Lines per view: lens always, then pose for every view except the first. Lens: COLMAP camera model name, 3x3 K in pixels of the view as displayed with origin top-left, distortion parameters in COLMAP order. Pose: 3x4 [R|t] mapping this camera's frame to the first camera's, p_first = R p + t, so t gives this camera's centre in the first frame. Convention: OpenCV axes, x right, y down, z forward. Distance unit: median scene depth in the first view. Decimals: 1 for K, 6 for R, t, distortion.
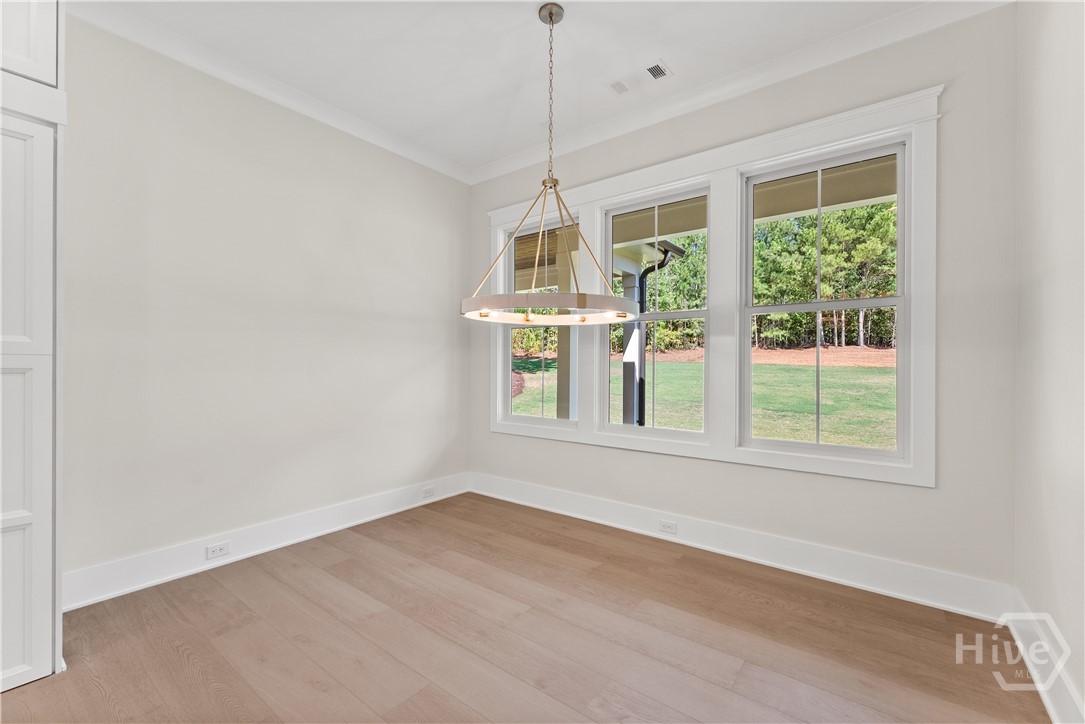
lens RADIAL K [[453.6, 0, 542.5], [0, 453.6, 362.0], [0, 0, 1]] dist [-0.000127, -0.000020]
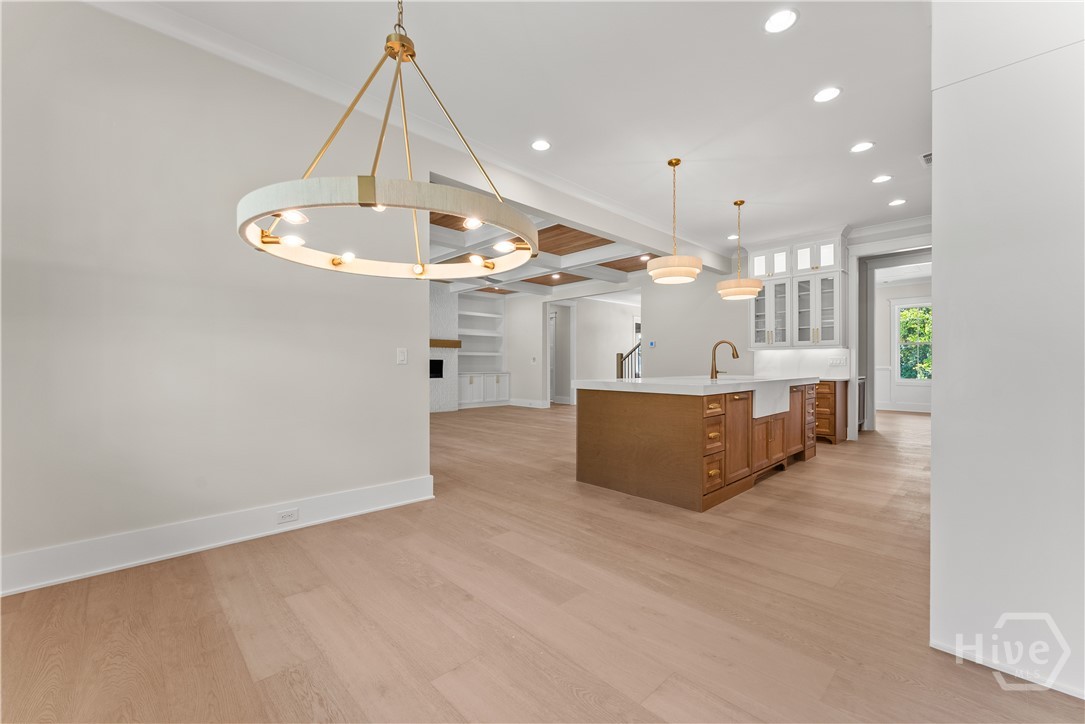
lens RADIAL K [[443.3, 0, 542.5], [0, 443.3, 362.0], [0, 0, 1]] dist [0.000717, -0.000159]
pose [[-0.988258, -0.005324, 0.152702, -0.308673], [-0.006608, 0.999947, -0.007903, 0.067456], [-0.152652, -0.008819, -0.988241, 1.743554]]
